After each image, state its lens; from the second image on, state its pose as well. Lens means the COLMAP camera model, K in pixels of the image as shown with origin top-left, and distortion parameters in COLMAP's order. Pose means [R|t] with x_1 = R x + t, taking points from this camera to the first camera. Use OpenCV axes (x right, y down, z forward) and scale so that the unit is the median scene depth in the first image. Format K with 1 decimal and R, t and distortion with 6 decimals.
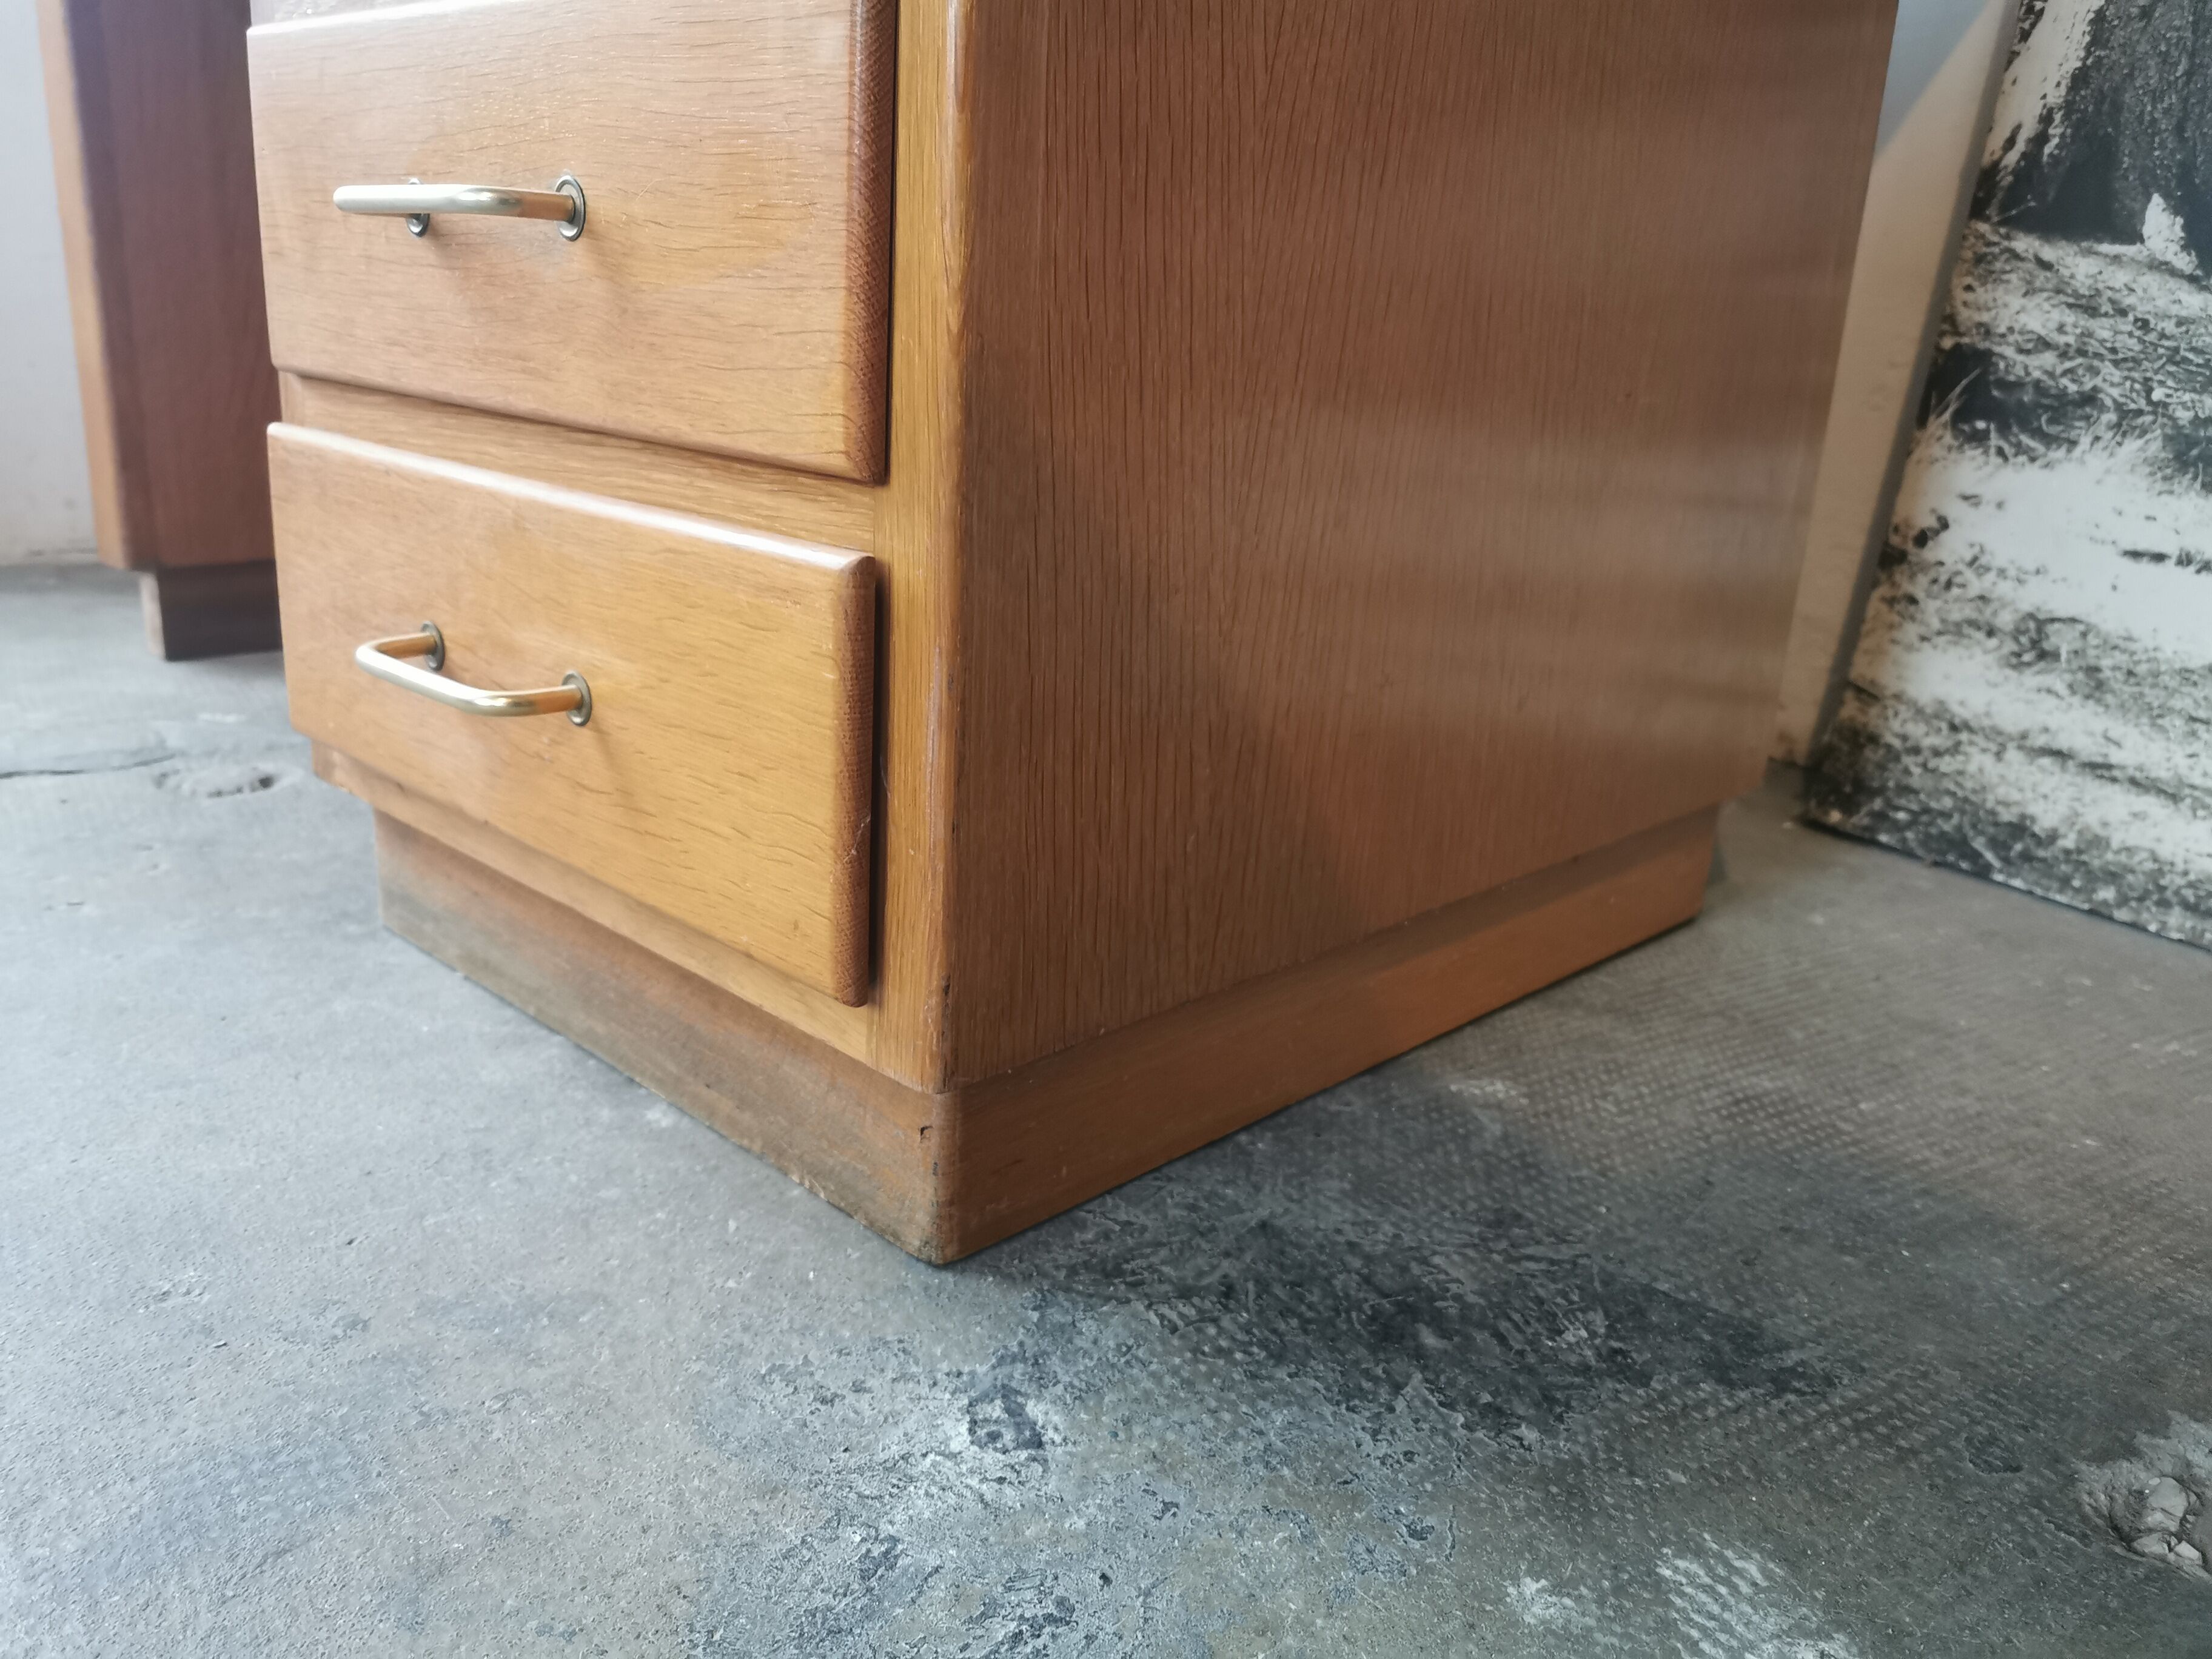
lens RADIAL K [[1726.3, 0, 1098.1], [0, 1726.3, 844.1], [0, 0, 1]] dist [0.060215, -0.089519]
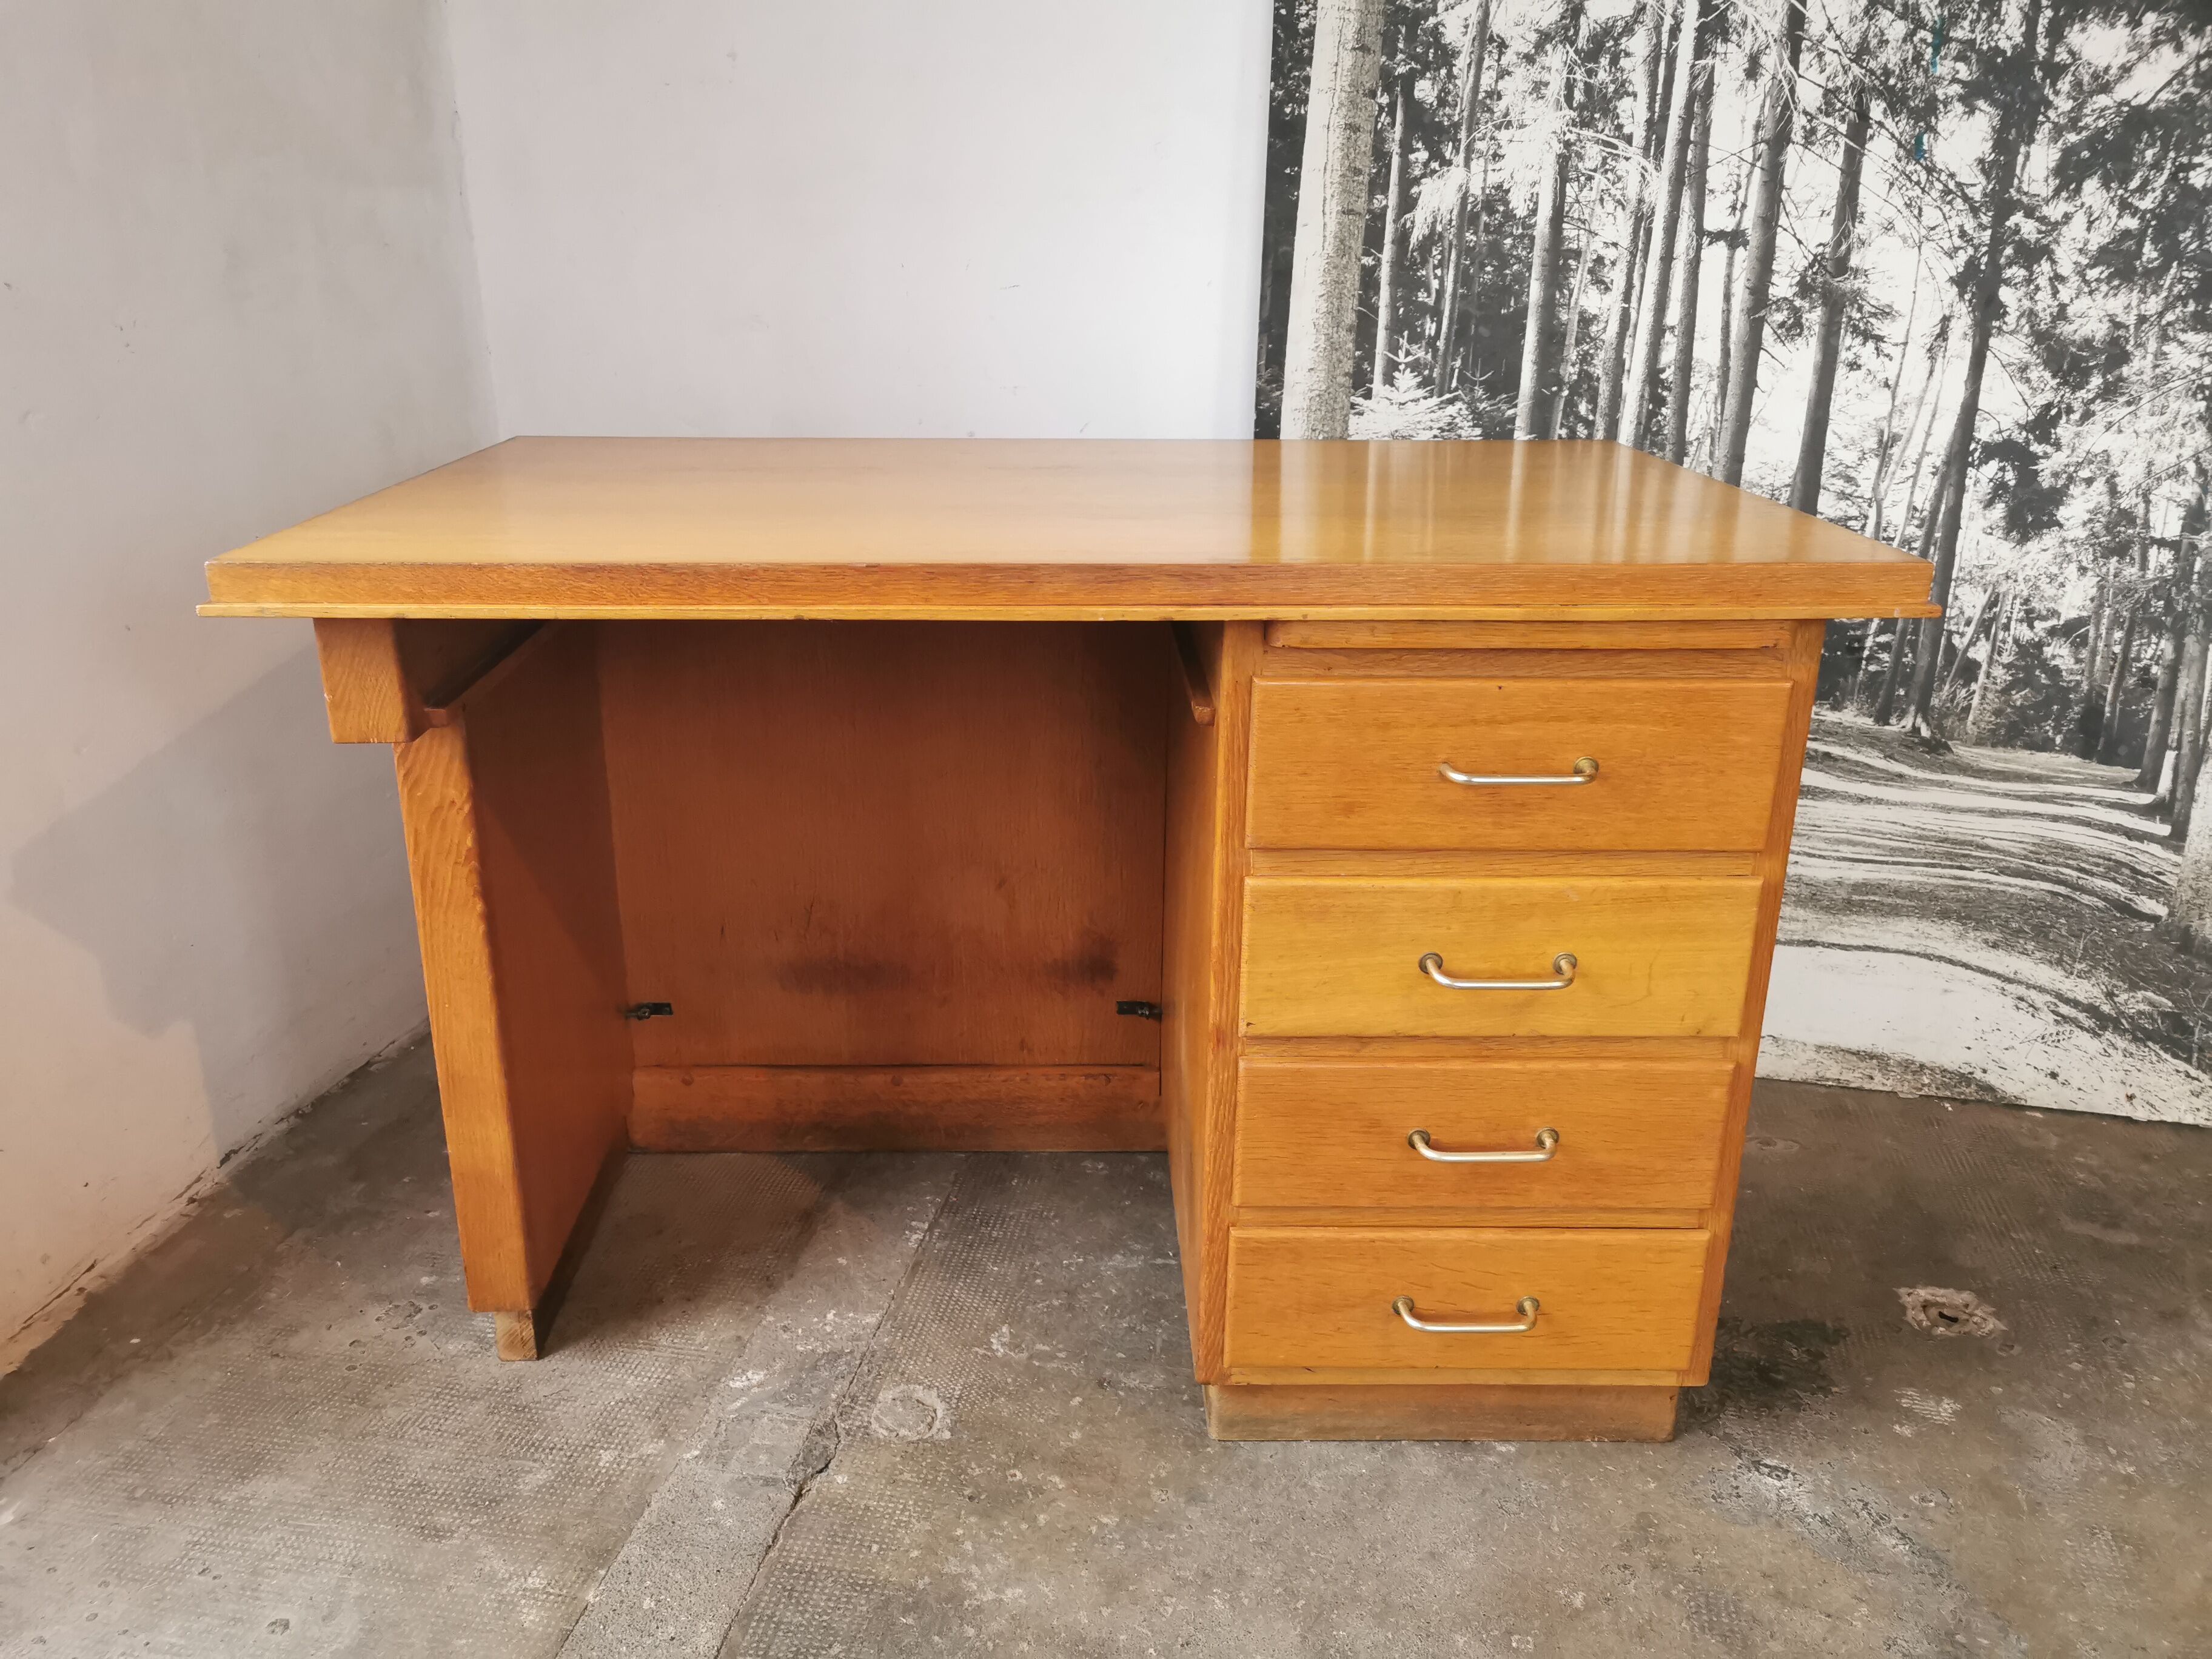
lens RADIAL K [[1726.3, 0, 1082.5], [0, 1726.3, 830.6], [0, 0, 1]] dist [0.060215, -0.089519]
pose [[0.701399, -0.281350, 0.654890, -2.248896], [0.242548, 0.958178, 0.151874, -1.303726], [-0.670231, 0.052317, 0.740306, -0.449406]]
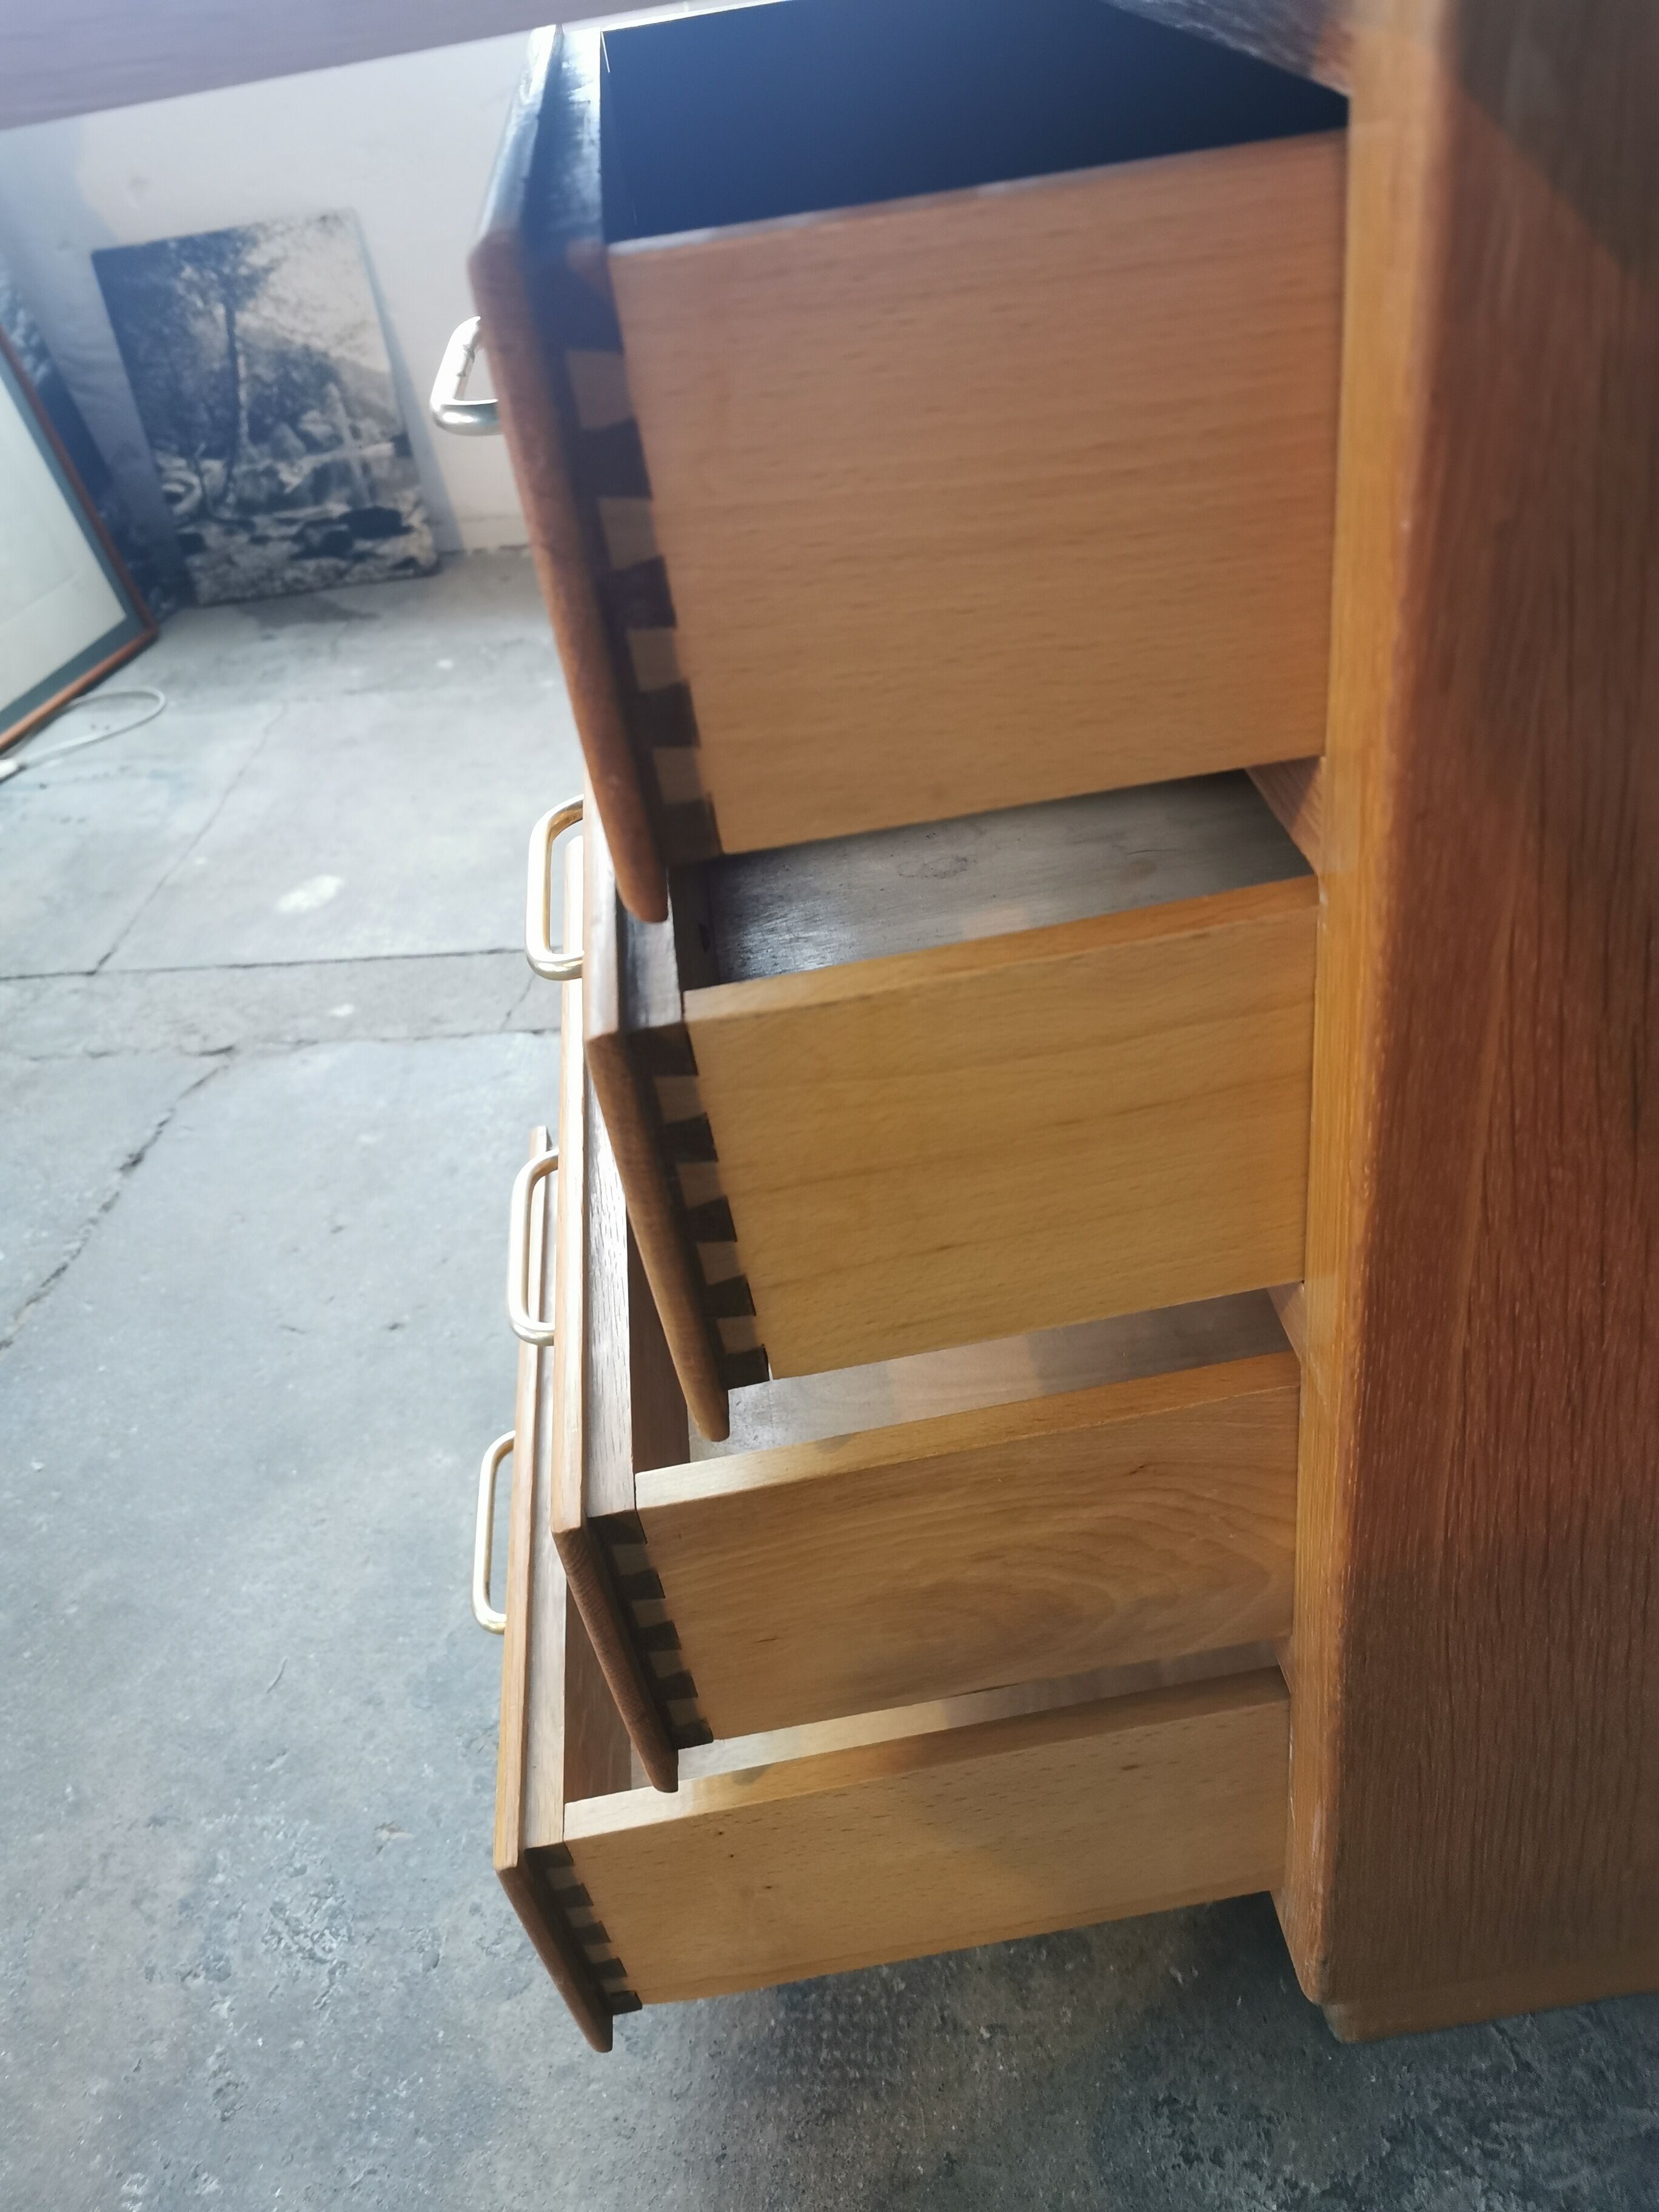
lens RADIAL K [[1726.3, 0, 818.7], [0, 1726.3, 1082.6], [0, 0, 1]] dist [0.060215, -0.089519]
pose [[0.751855, 0.263274, -0.604485, 0.199070], [-0.024541, 0.927357, 0.373372, -0.840784], [0.658872, -0.265887, 0.703699, 0.064264]]
